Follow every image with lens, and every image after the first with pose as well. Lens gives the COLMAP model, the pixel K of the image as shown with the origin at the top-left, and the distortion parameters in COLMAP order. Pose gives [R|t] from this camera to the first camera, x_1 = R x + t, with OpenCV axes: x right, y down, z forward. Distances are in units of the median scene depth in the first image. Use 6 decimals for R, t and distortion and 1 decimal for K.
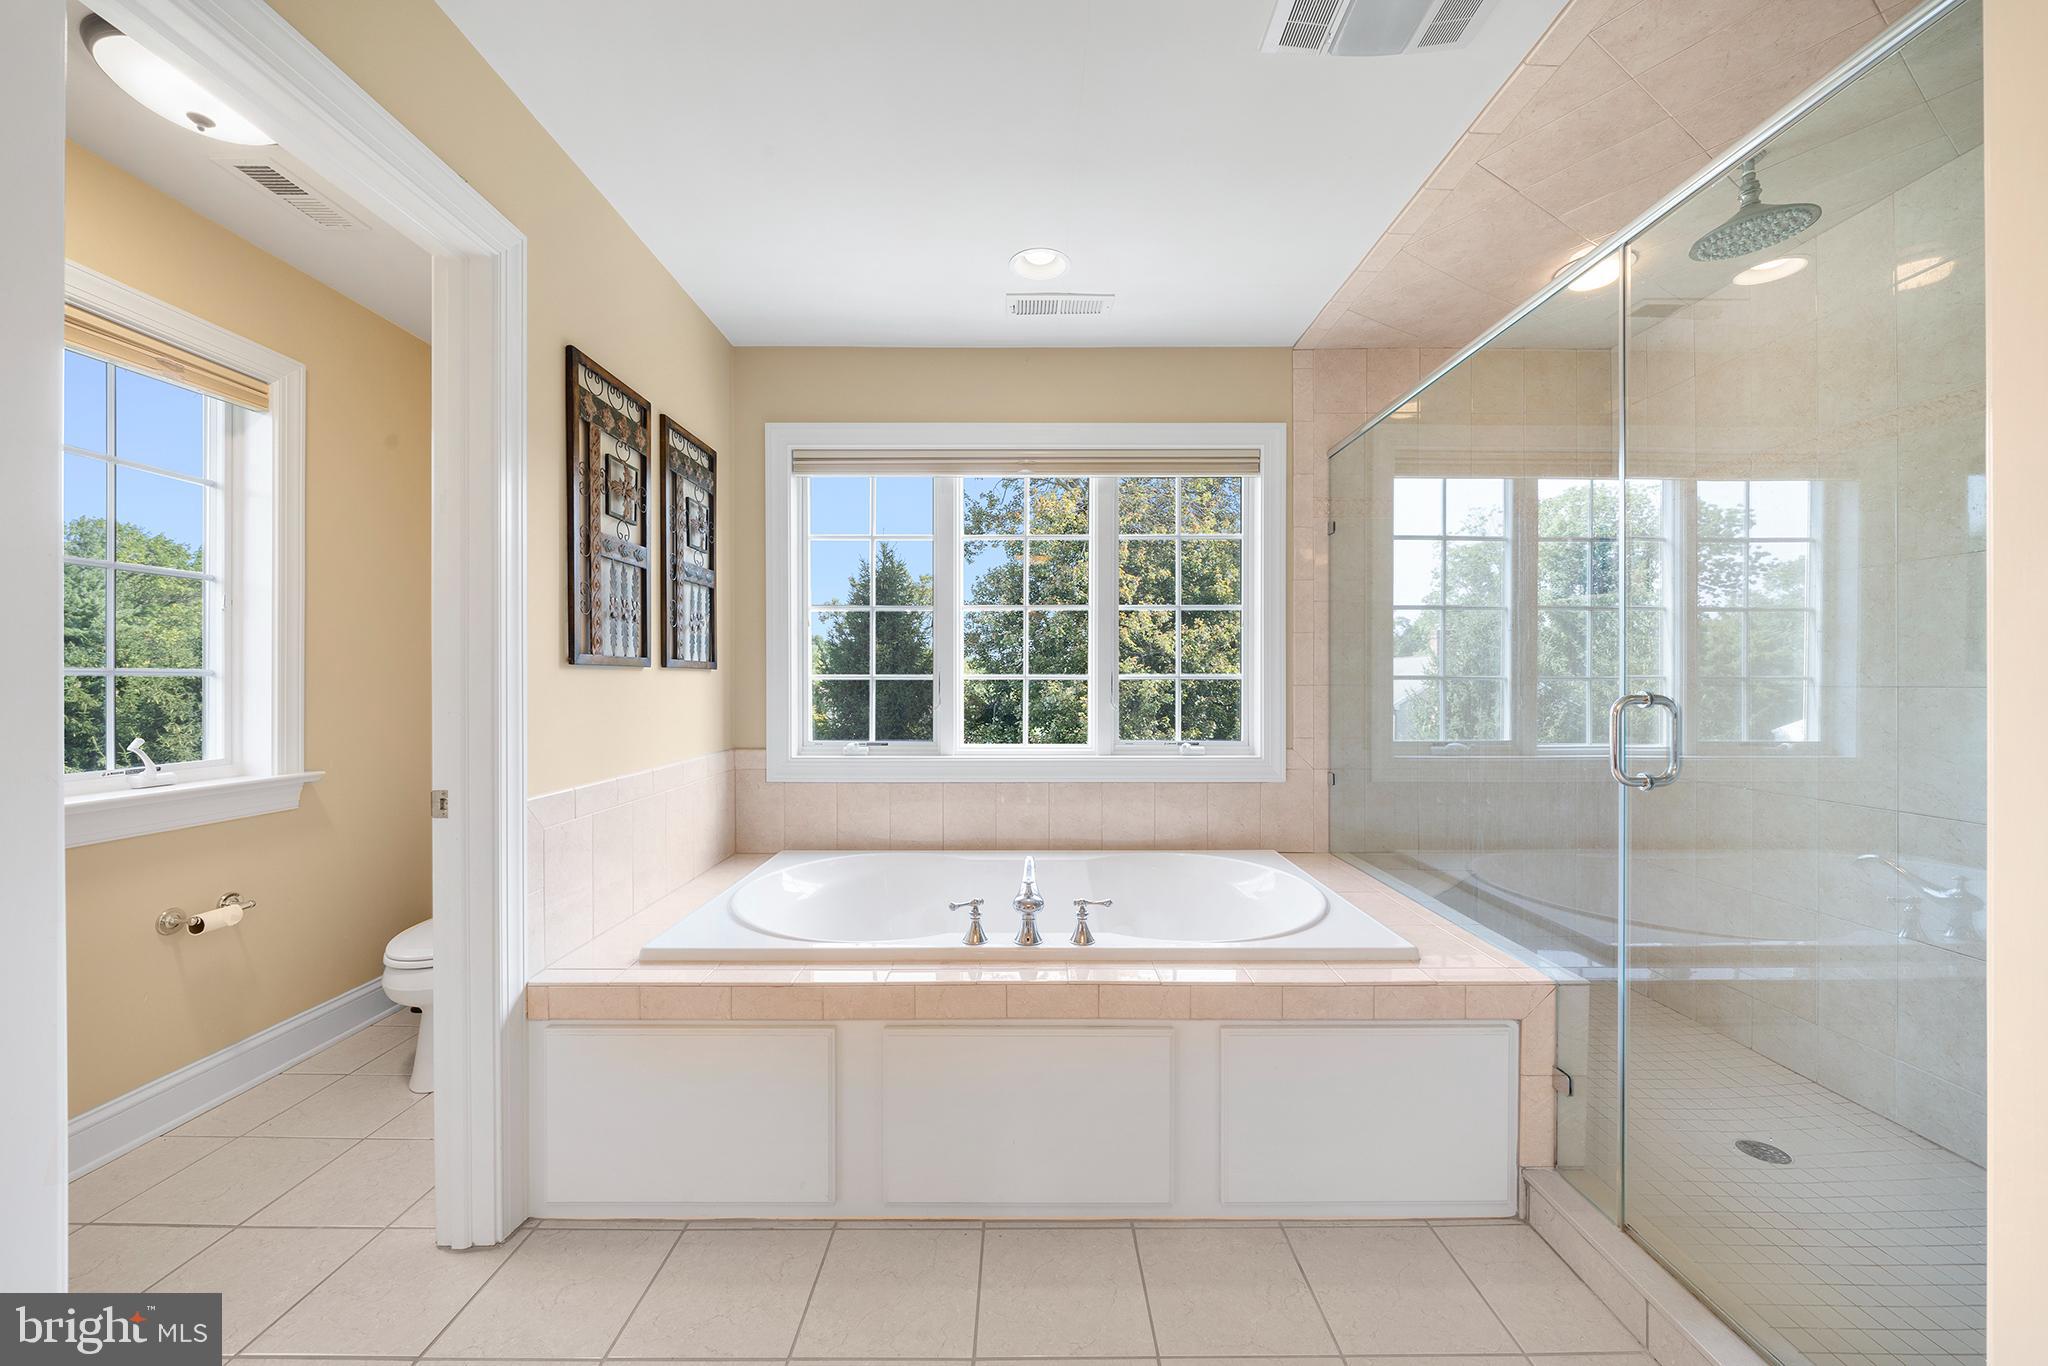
lens RADIAL K [[752.6, 0, 1056.2], [0, 752.6, 683.6], [0, 0, 1]] dist [-0.003747, -0.000212]
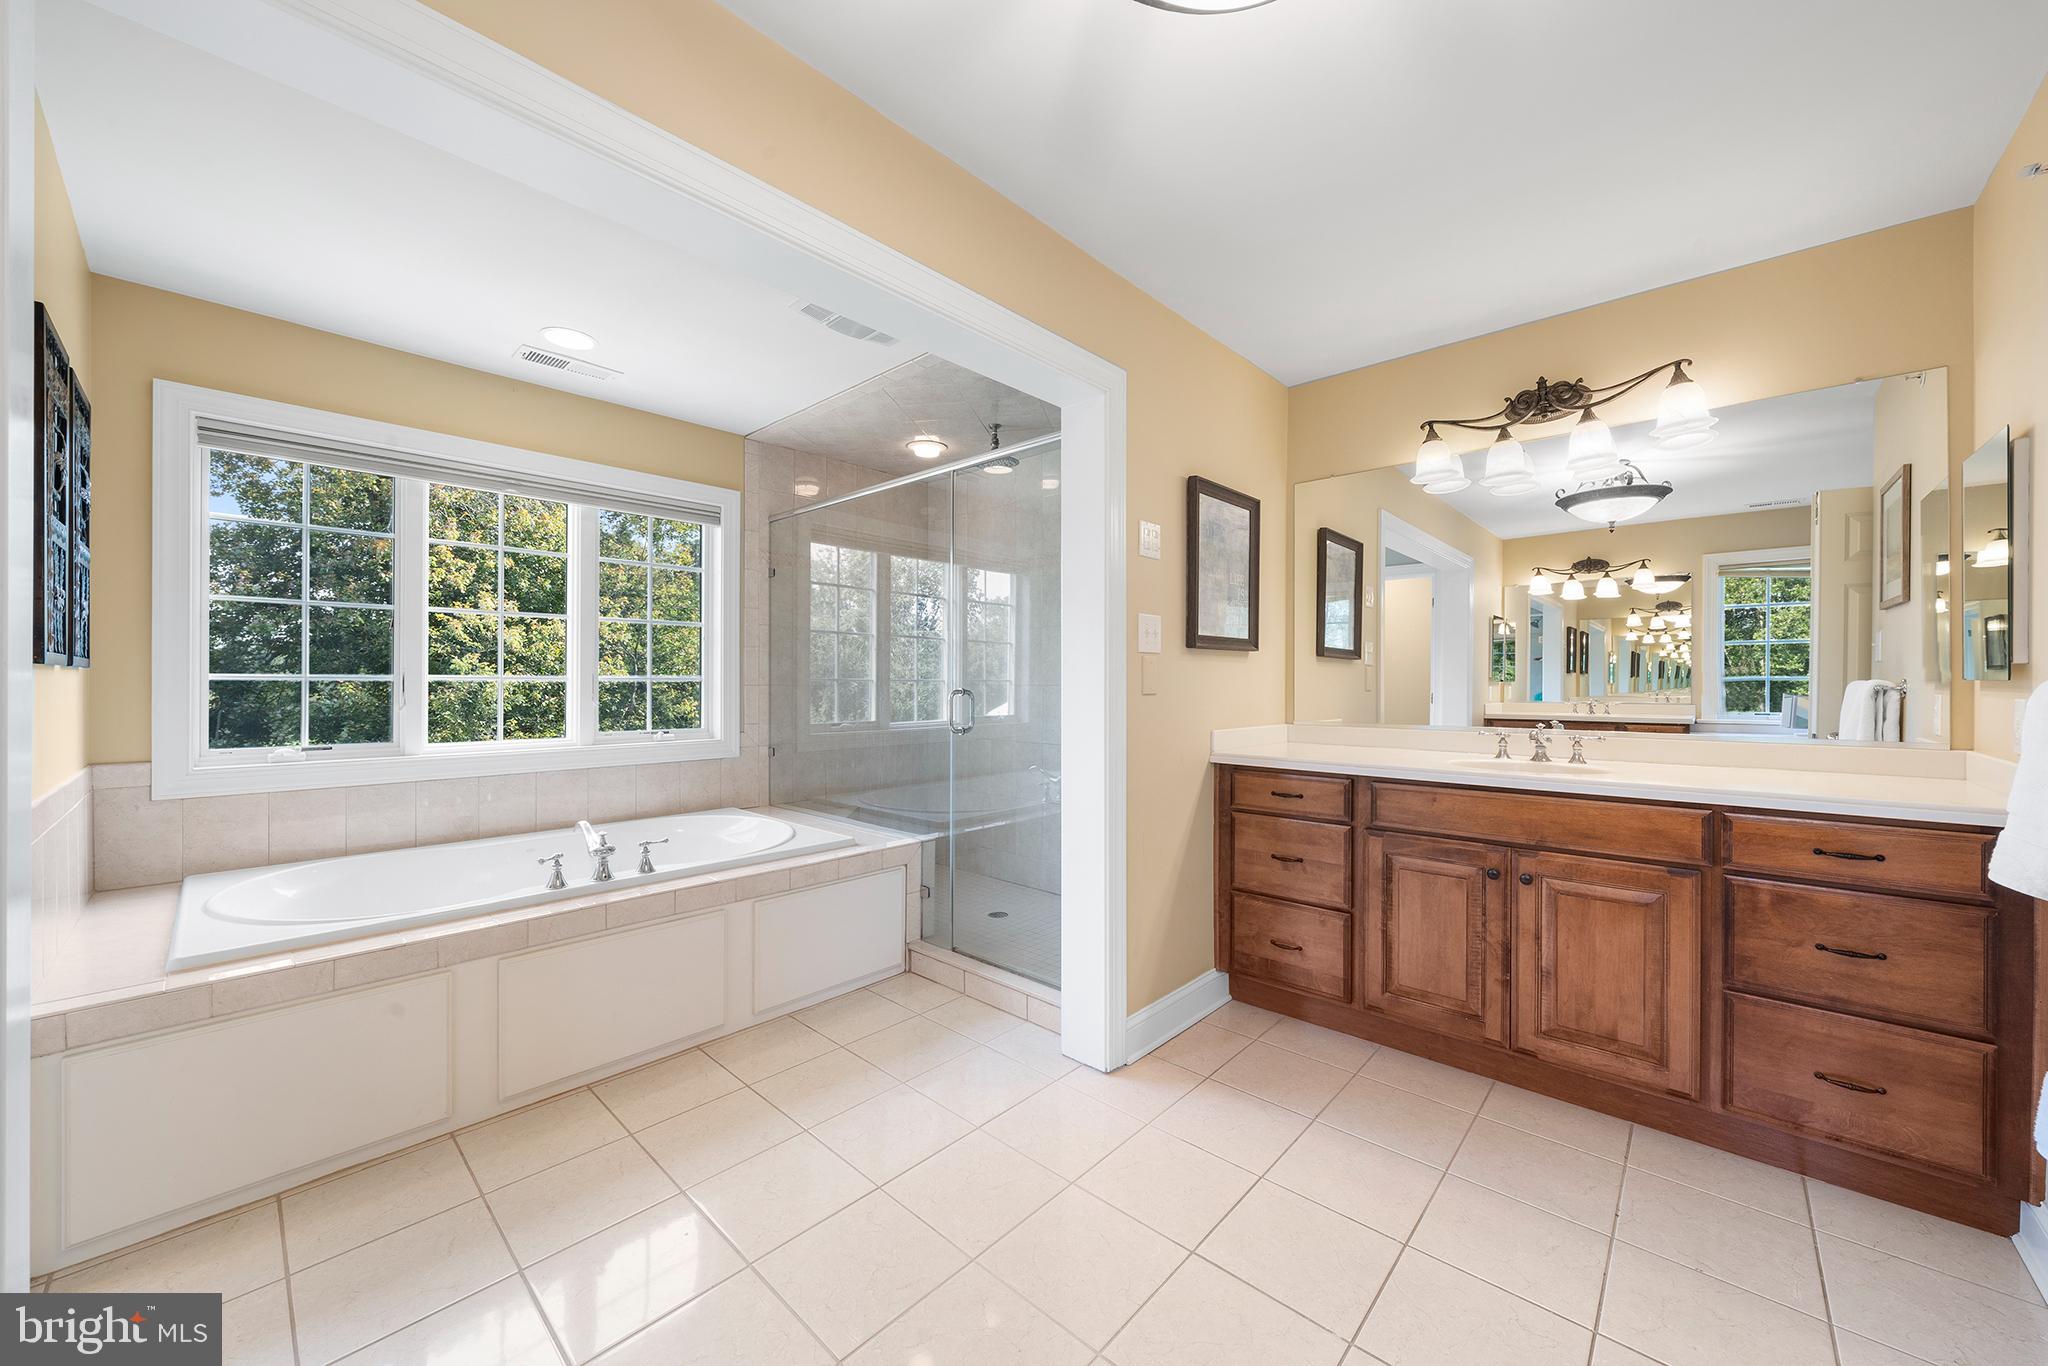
lens RADIAL K [[752.6, 0, 1019.5], [0, 752.6, 683.4], [0, 0, 1]] dist [-0.003747, -0.000212]
pose [[0.688489, -0.000408, 0.725247, -0.341210], [0.000102, 1.000000, 0.000466, -0.001433], [-0.725247, -0.000246, 0.688489, -0.308216]]
